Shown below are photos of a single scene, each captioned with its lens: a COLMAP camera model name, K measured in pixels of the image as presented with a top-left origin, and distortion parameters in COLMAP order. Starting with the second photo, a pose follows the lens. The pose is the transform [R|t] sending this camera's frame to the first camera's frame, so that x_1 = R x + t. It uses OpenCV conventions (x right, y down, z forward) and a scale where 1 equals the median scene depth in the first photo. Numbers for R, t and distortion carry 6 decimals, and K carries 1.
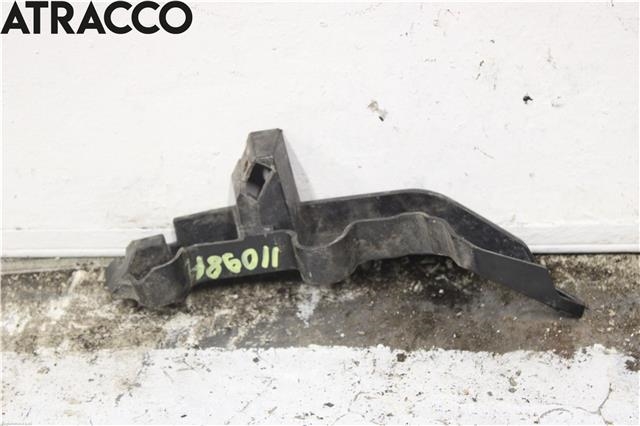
lens RADIAL K [[1371.2, 0, 322.2], [0, 1371.2, 211.1], [0, 0, 1]] dist [0.078686, 0.000000]
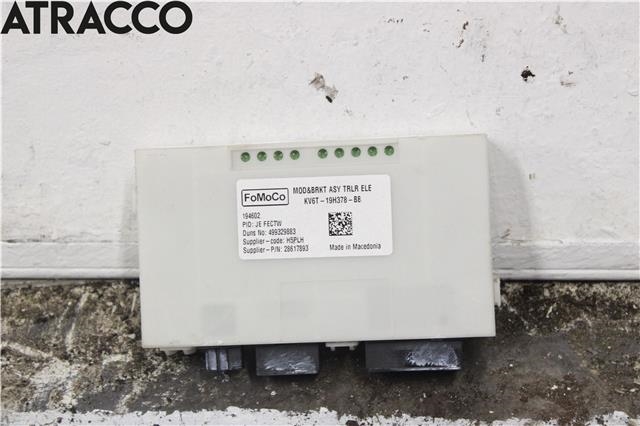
lens RADIAL K [[1540.1, 0, 320.3], [0, 1540.1, 217.5], [0, 0, 1]] dist [0.085428, 0.000000]
pose [[0.999900, 0.007067, 0.012250, 0.028971], [-0.007484, 0.999382, 0.034354, -0.032530], [-0.011999, -0.034442, 0.999335, 0.174304]]
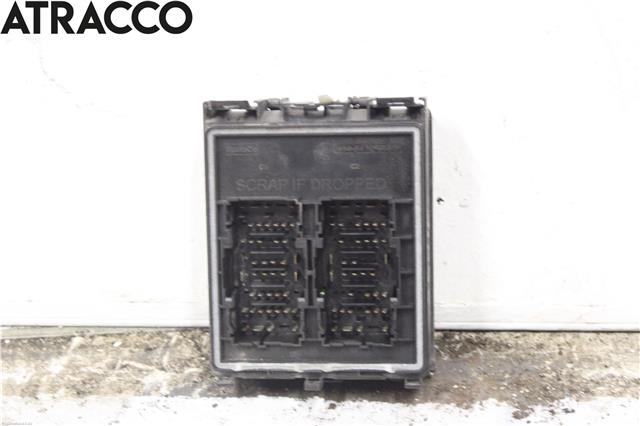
lens RADIAL K [[1371.2, 0, 315.3], [0, 1371.2, 212.6], [0, 0, 1]] dist [0.078686, 0.000000]
pose [[0.999214, 0.021811, -0.033111, 0.076851], [-0.025601, 0.992595, -0.118739, 0.078757], [0.030276, 0.119493, 0.992373, -0.230946]]
